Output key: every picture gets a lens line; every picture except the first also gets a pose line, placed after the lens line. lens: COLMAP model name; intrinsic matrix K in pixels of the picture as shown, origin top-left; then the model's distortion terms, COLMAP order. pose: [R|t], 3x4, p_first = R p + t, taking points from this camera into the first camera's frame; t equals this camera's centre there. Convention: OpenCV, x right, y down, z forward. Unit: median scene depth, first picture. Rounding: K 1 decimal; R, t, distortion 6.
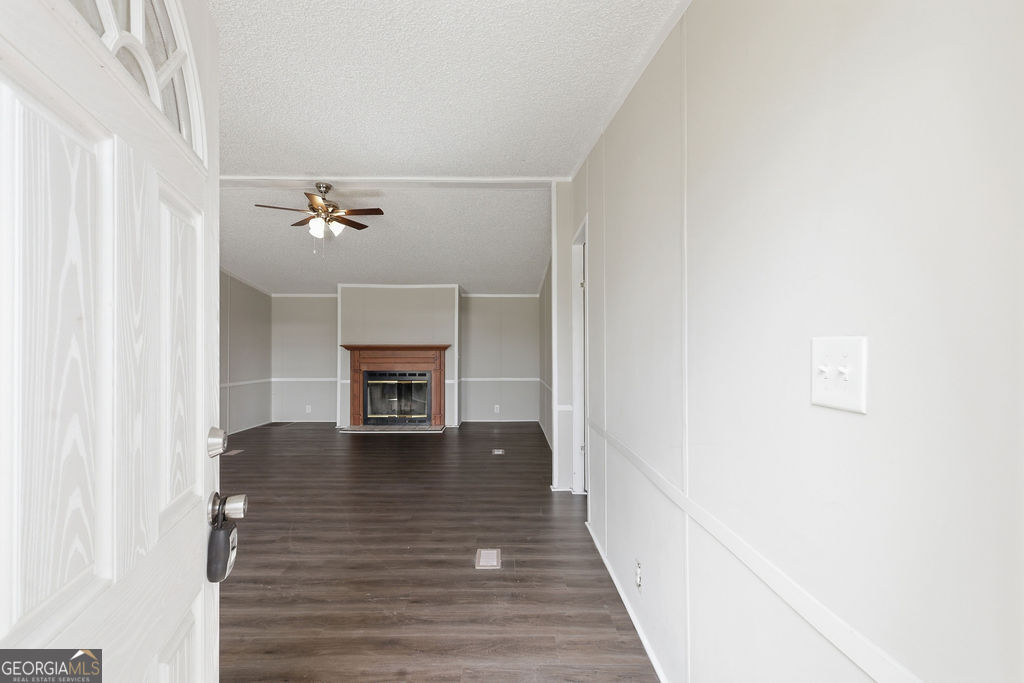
lens RADIAL K [[475.2, 0, 508.8], [0, 475.2, 345.5], [0, 0, 1]] dist [-0.000950, 0.000105]
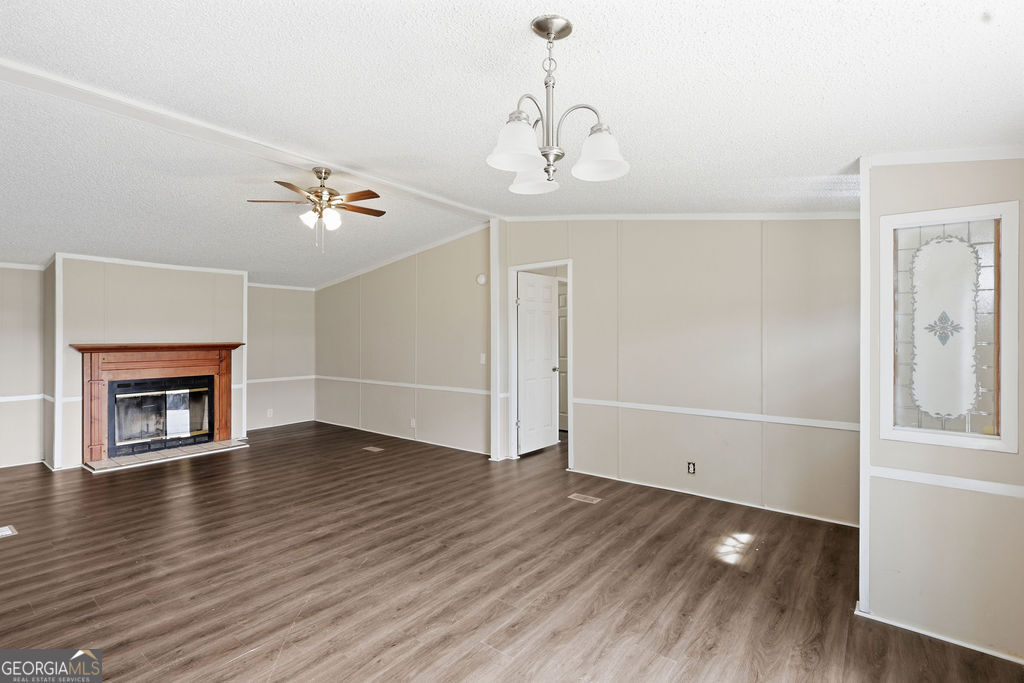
lens RADIAL K [[479.1, 0, 507.8], [0, 479.1, 335.7], [0, 0, 1]] dist [-0.003324, 0.000244]
pose [[0.629485, -0.002893, 0.777008, -0.489960], [-0.004034, 0.999967, 0.006992, -0.021795], [-0.777003, -0.007535, 0.629452, 0.096990]]
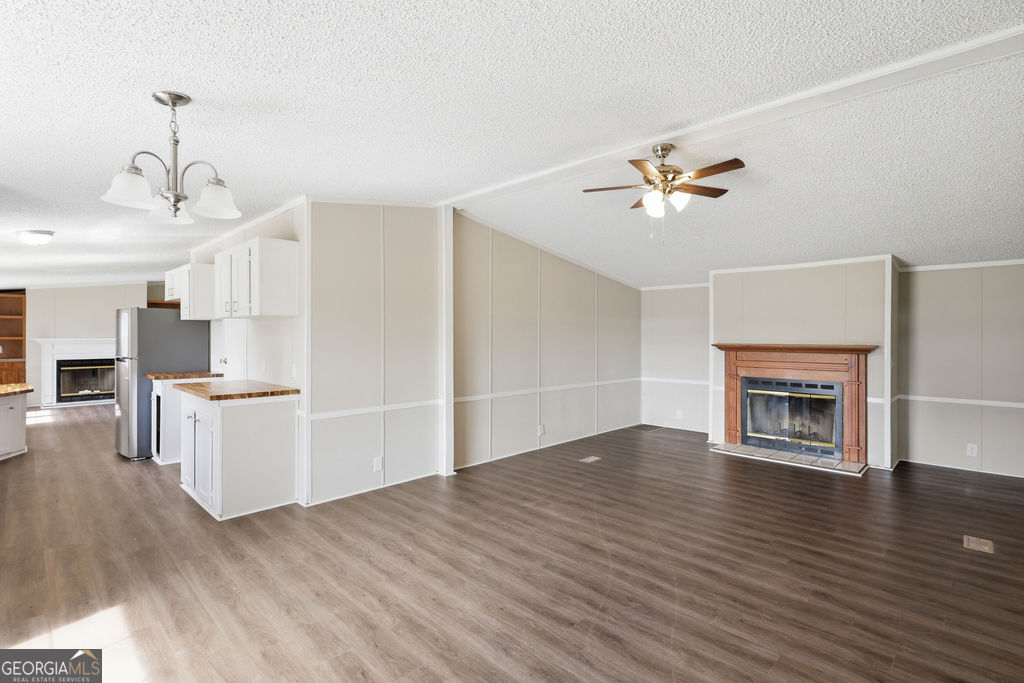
lens RADIAL K [[479.1, 0, 507.8], [0, 479.1, 335.7], [0, 0, 1]] dist [-0.003324, 0.000244]
pose [[0.702168, 0.000293, -0.712011, -0.008561], [0.004892, 0.999974, 0.005236, -0.021947], [0.711995, -0.007159, 0.702148, 0.157474]]
